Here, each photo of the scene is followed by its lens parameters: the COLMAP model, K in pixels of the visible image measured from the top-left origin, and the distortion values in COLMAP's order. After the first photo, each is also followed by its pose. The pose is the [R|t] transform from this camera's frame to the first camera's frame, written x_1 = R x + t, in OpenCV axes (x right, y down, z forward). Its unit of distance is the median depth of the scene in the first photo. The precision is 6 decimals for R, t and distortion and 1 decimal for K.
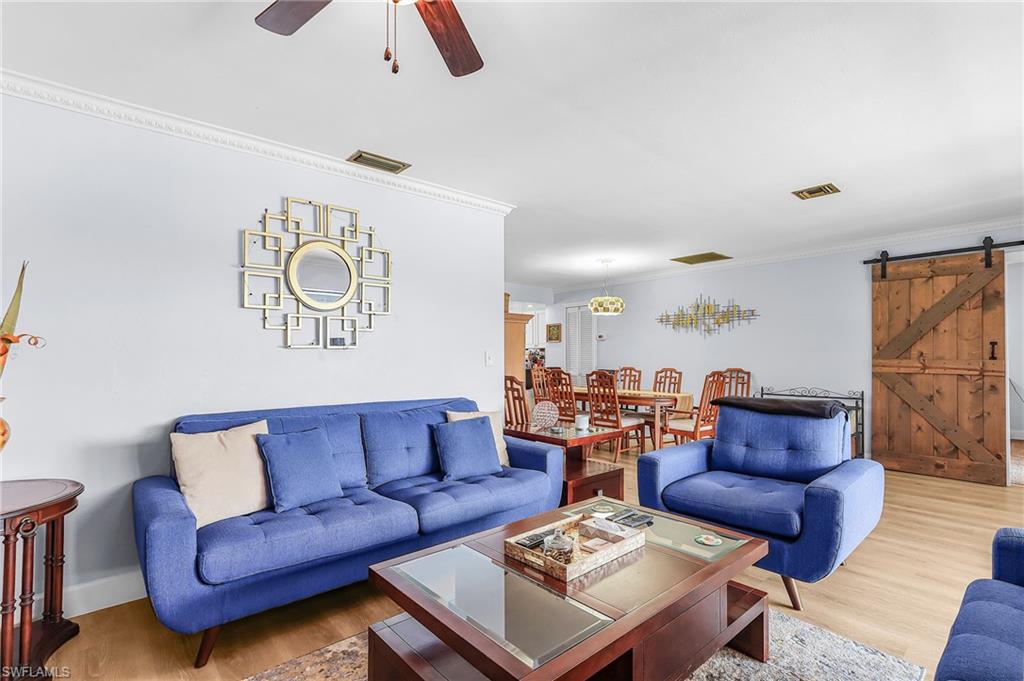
lens RADIAL K [[474.7, 0, 514.6], [0, 474.7, 354.3], [0, 0, 1]] dist [0.003992, 0.000929]
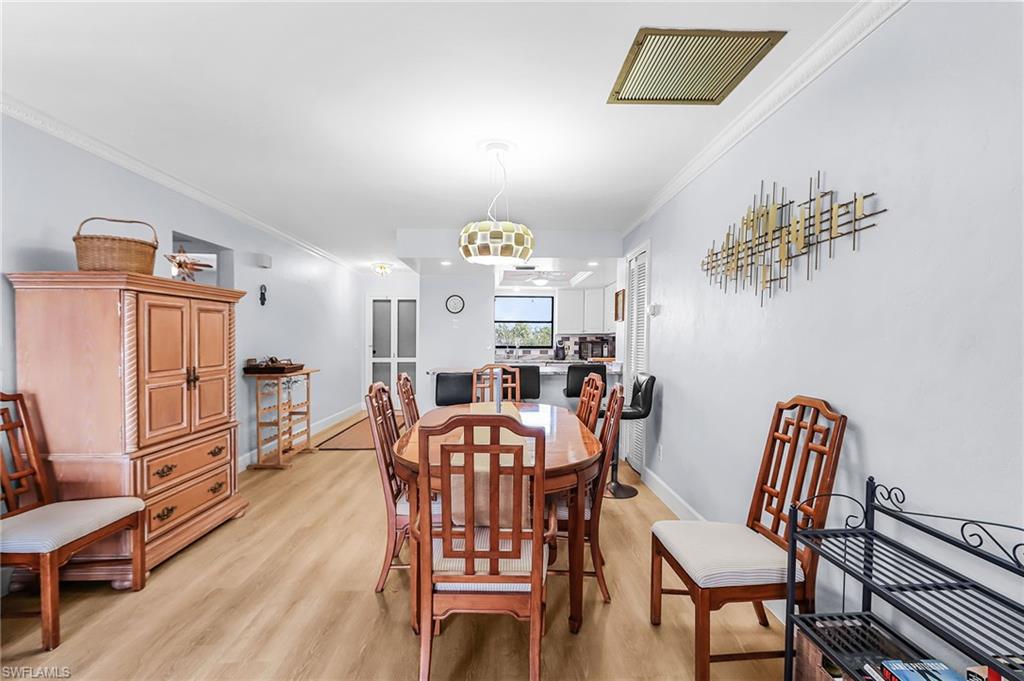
lens RADIAL K [[474.7, 0, 514.6], [0, 474.7, 354.3], [0, 0, 1]] dist [0.003992, 0.000929]
pose [[0.773004, 0.028736, -0.633750, 1.017281], [-0.002852, 0.999121, 0.041824, -0.021721], [0.634394, -0.030522, 0.772407, 1.262915]]
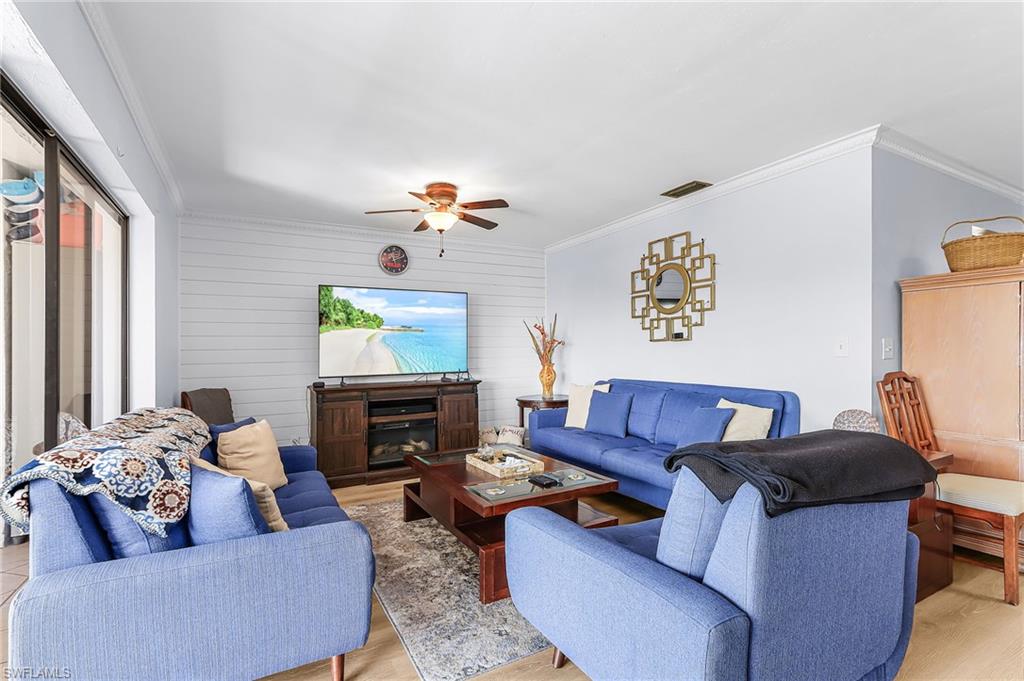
lens RADIAL K [[471.0, 0, 518.9], [0, 471.0, 343.8], [0, 0, 1]] dist [-0.001594, 0.000109]
pose [[-0.188718, -0.004571, -0.982021, 0.976819], [0.020504, 0.999753, -0.008594, 0.001502], [0.981817, -0.021757, -0.188578, 0.774330]]
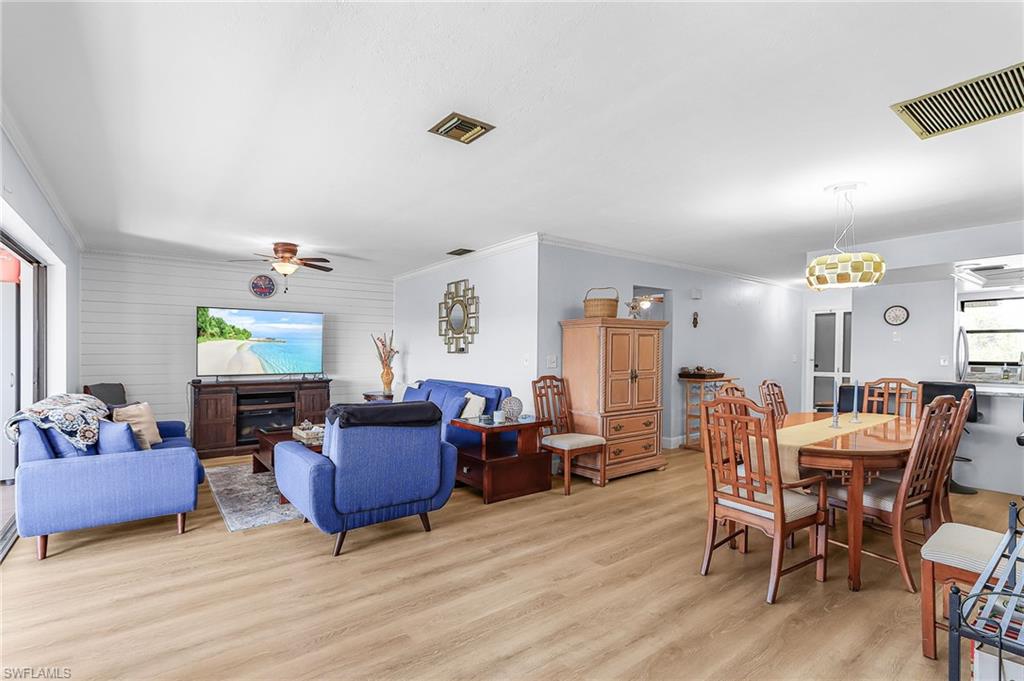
lens RADIAL K [[474.7, 0, 514.6], [0, 474.7, 354.3], [0, 0, 1]] dist [0.003992, 0.000929]
pose [[-0.055955, 0.012024, -0.998361, 1.515552], [0.004027, 0.999922, 0.011817, -0.025460], [0.998425, -0.003359, -0.055999, 1.278436]]
